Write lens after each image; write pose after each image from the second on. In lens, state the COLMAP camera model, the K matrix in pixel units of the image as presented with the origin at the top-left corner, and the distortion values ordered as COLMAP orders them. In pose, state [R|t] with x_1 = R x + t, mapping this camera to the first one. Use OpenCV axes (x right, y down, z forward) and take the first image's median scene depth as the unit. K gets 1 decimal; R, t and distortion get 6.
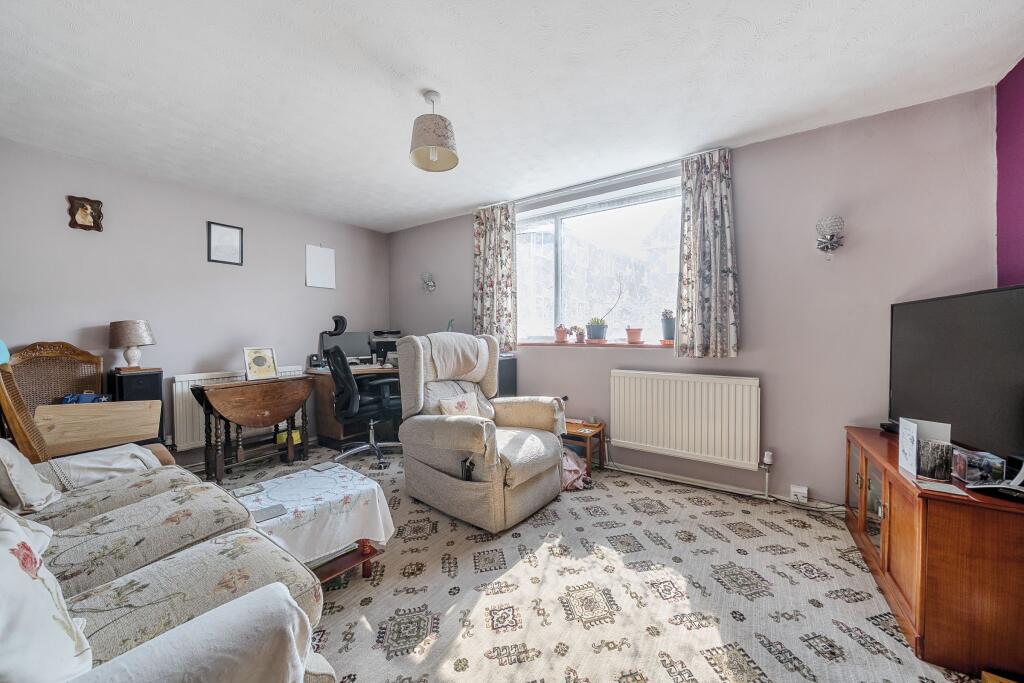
lens RADIAL K [[369.1, 0, 512.0], [0, 369.1, 341.5], [0, 0, 1]] dist [-0.008578, -0.000011]
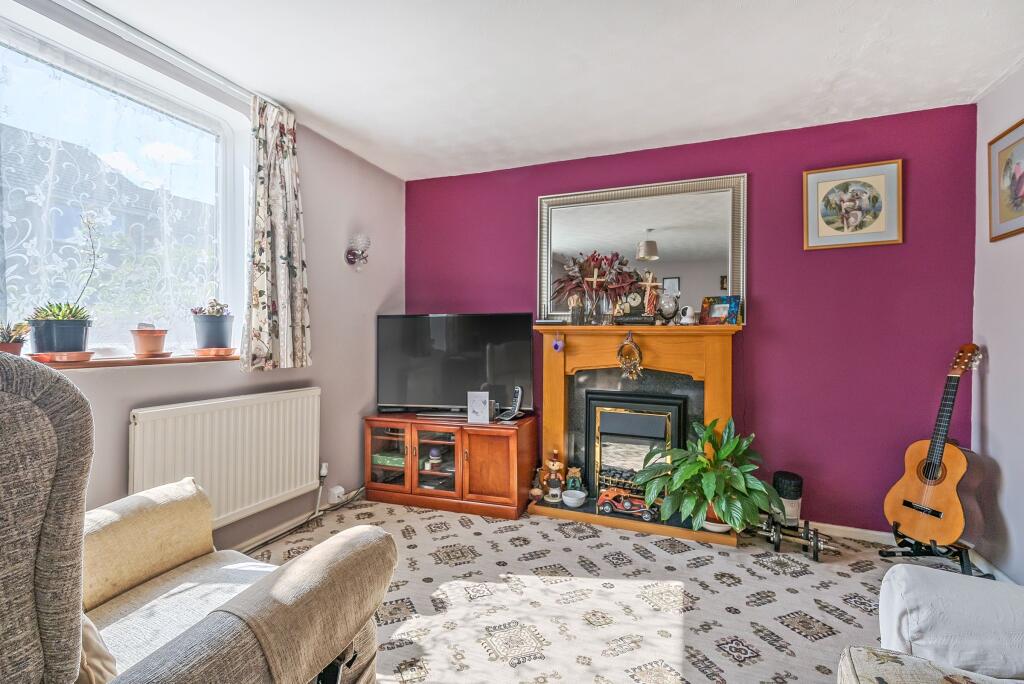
lens RADIAL K [[446.8, 0, 513.6], [0, 446.8, 339.6], [0, 0, 1]] dist [-0.001136, -0.000162]
pose [[-0.210782, -0.006162, 0.977514, -0.512810], [0.021853, 0.999701, 0.011014, -0.018429], [-0.977289, 0.023684, -0.210584, 0.737917]]
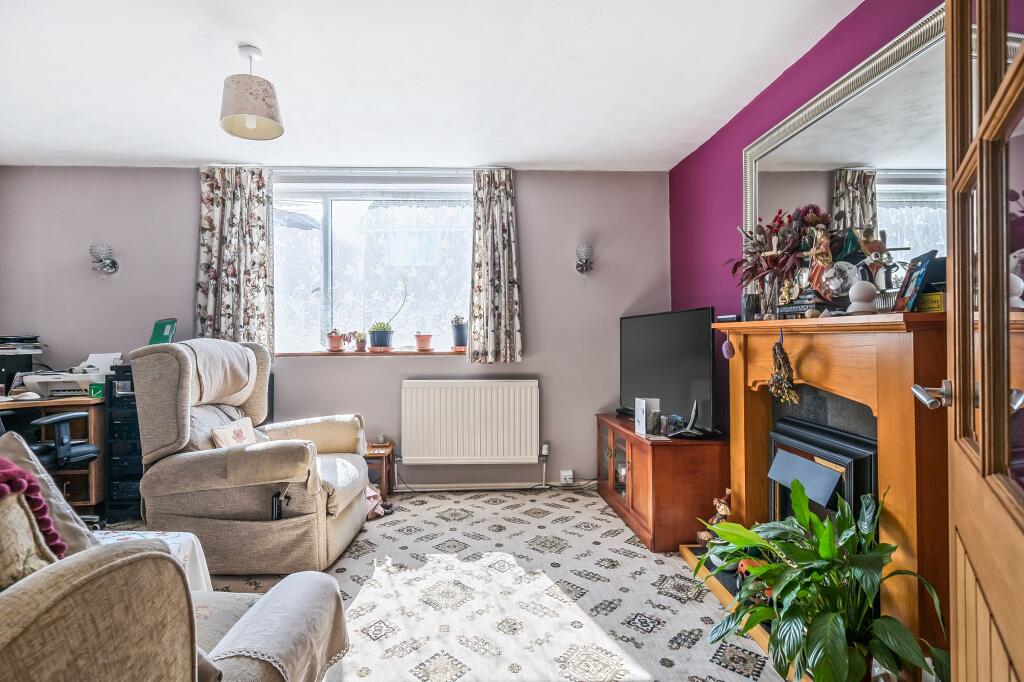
lens RADIAL K [[508.3, 0, 512.0], [0, 508.3, 341.0], [0, 0, 1]] dist [0.001978, 0.000312]
pose [[0.792509, -0.002734, 0.609854, -0.326030], [0.016369, 0.999725, -0.016790, 0.006865], [-0.609641, 0.023289, 0.792336, -0.177332]]
